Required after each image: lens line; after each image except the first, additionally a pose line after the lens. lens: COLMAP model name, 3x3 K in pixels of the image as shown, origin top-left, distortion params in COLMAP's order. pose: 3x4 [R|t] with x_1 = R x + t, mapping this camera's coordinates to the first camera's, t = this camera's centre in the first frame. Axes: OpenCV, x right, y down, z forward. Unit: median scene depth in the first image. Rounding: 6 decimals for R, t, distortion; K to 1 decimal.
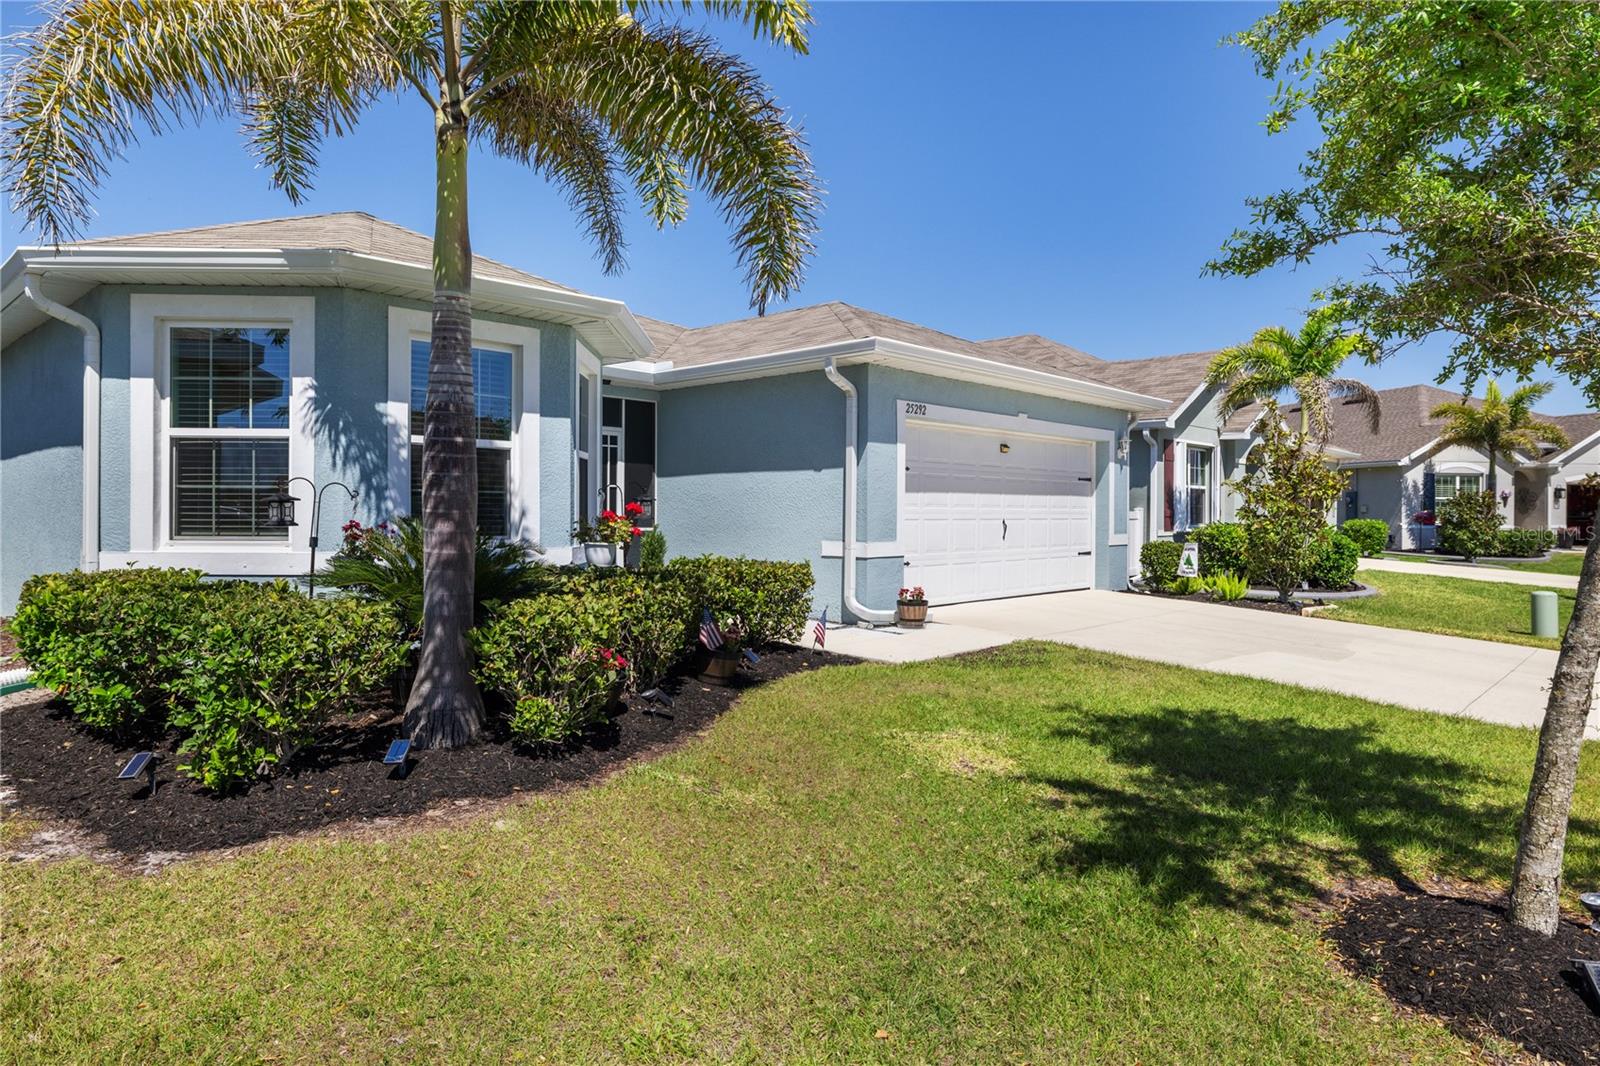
lens RADIAL K [[942.5, 0, 792.7], [0, 942.5, 537.1], [0, 0, 1]] dist [0.007491, 0.000816]
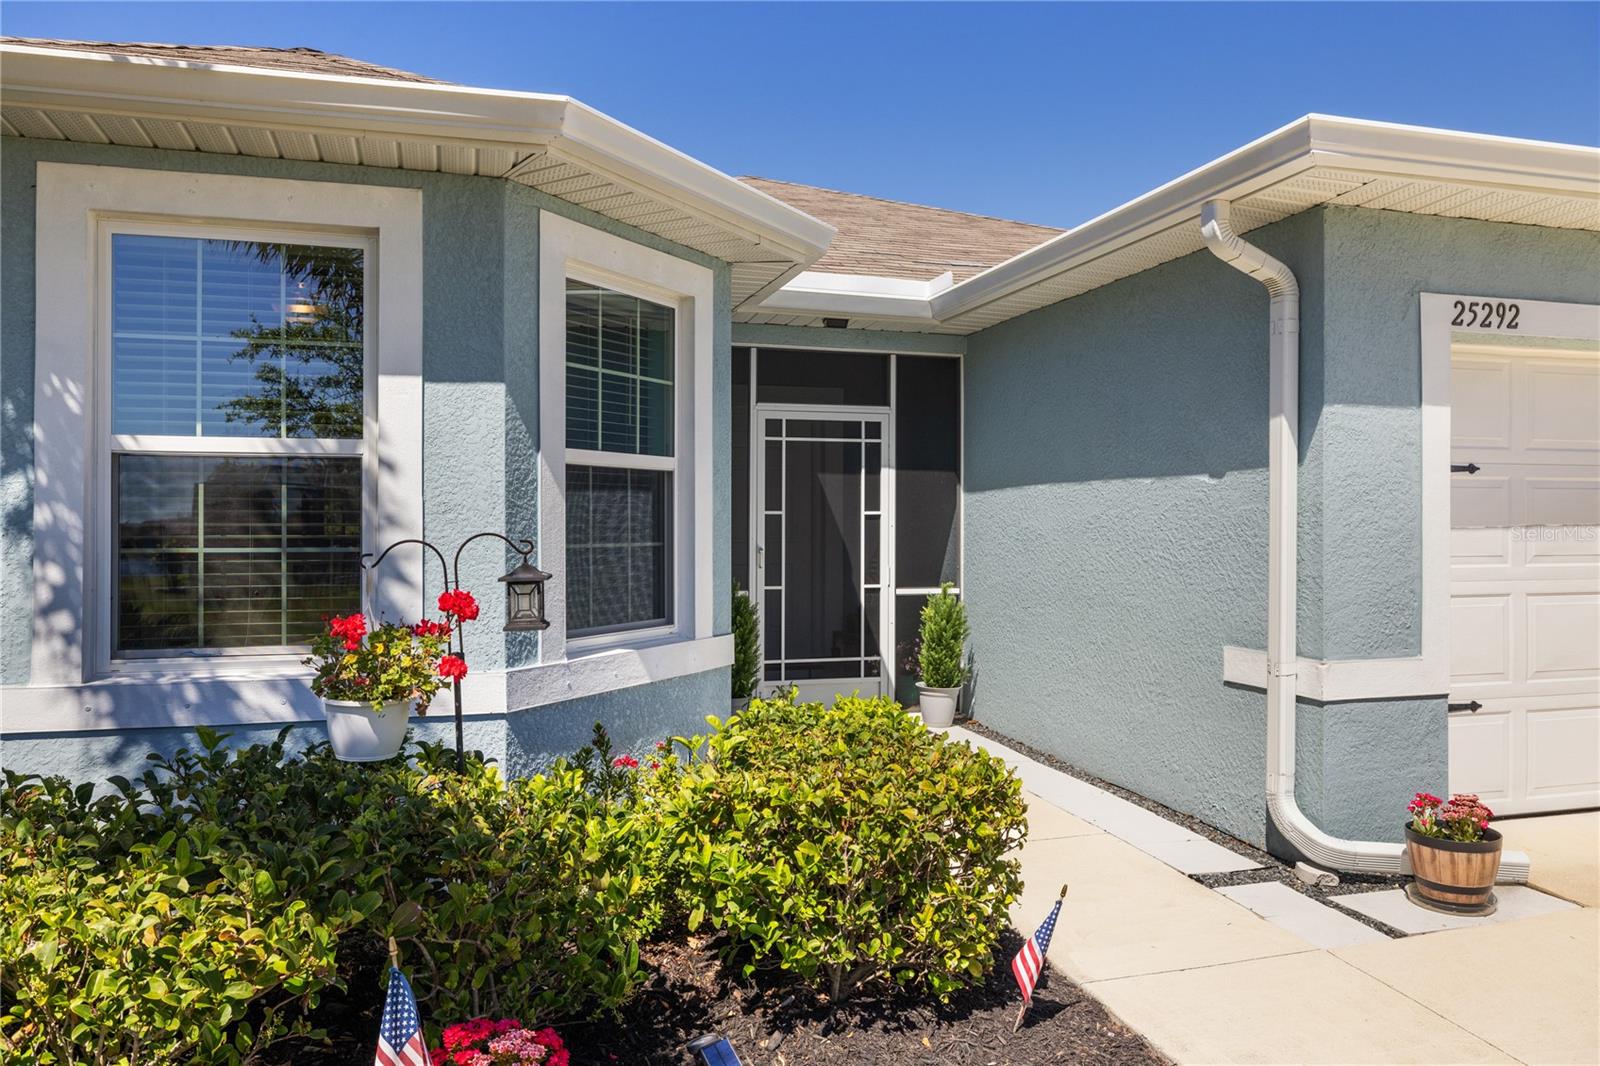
lens RADIAL K [[1148.6, 0, 796.9], [0, 1148.6, 518.9], [0, 0, 1]] dist [-0.007389, -0.001309]
pose [[0.865574, -0.005612, -0.500750, 0.124839], [-0.010729, 0.999500, -0.029747, -0.035327], [0.500667, 0.031121, 0.865081, 0.464792]]
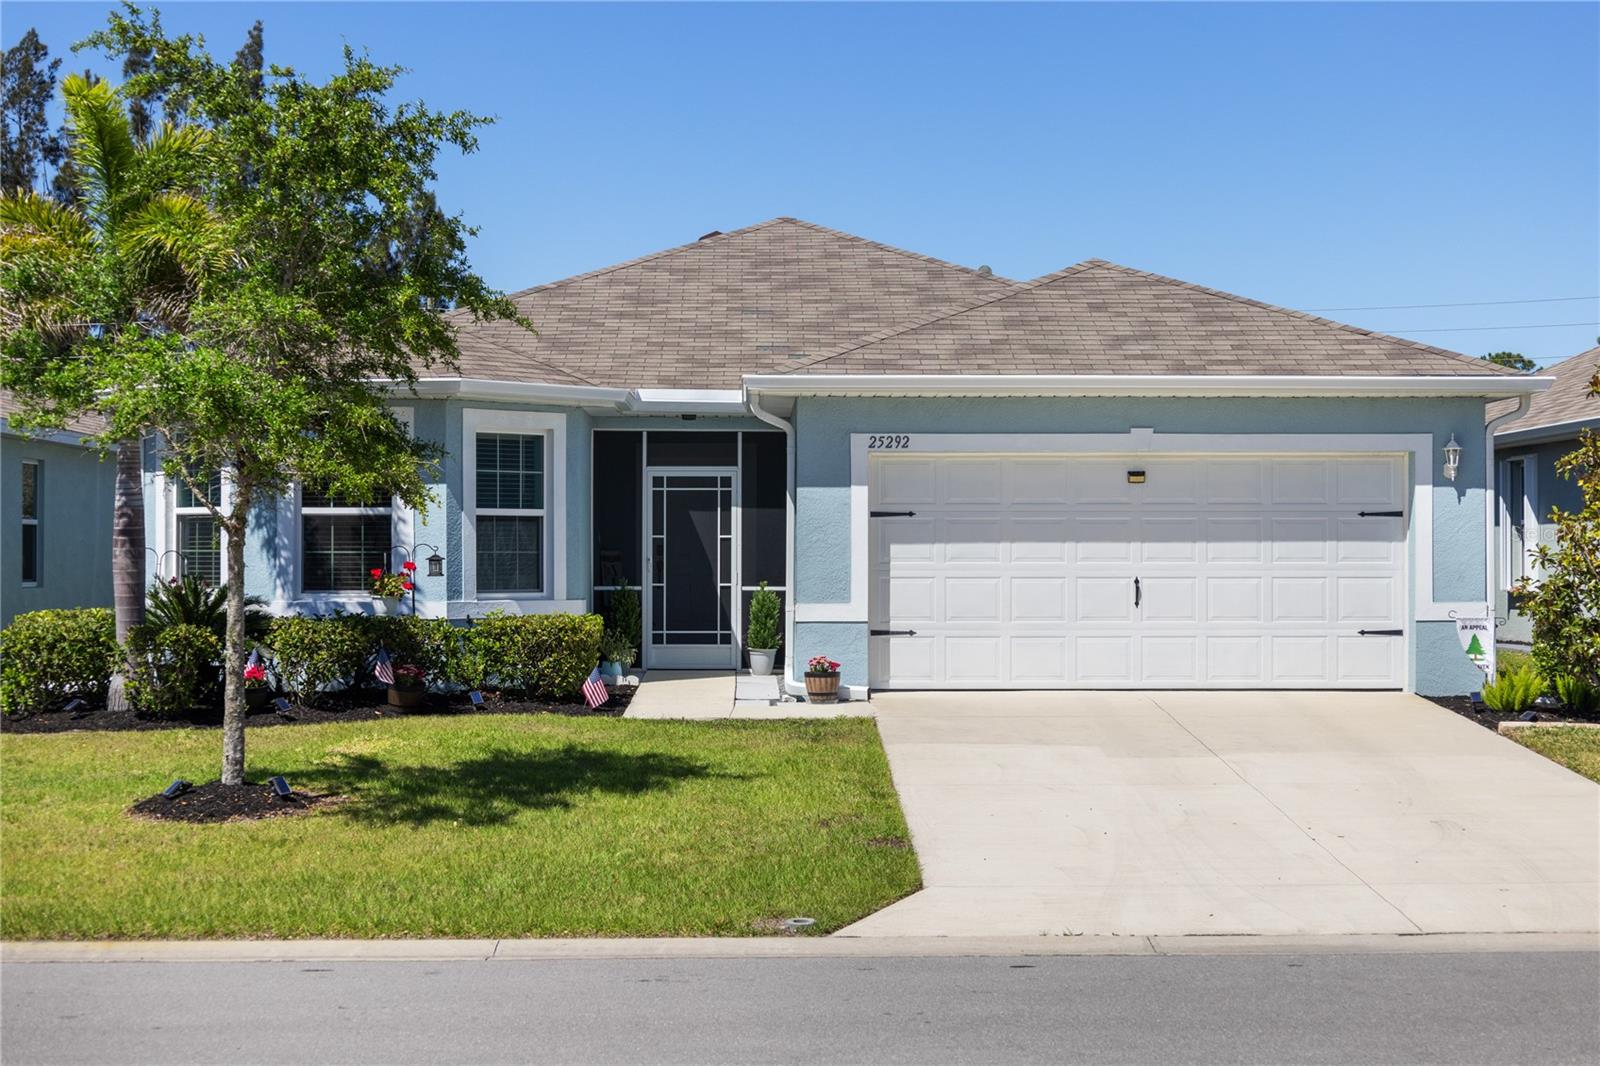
lens RADIAL K [[2427.4, 0, 800.9], [0, 2427.4, 530.3], [0, 0, 1]] dist [-0.020051, 0.000000]
pose [[0.705701, -0.011399, -0.708418, 1.615007], [-0.017201, 0.999300, -0.033215, 0.012622], [0.708301, 0.035625, 0.705011, -0.551629]]
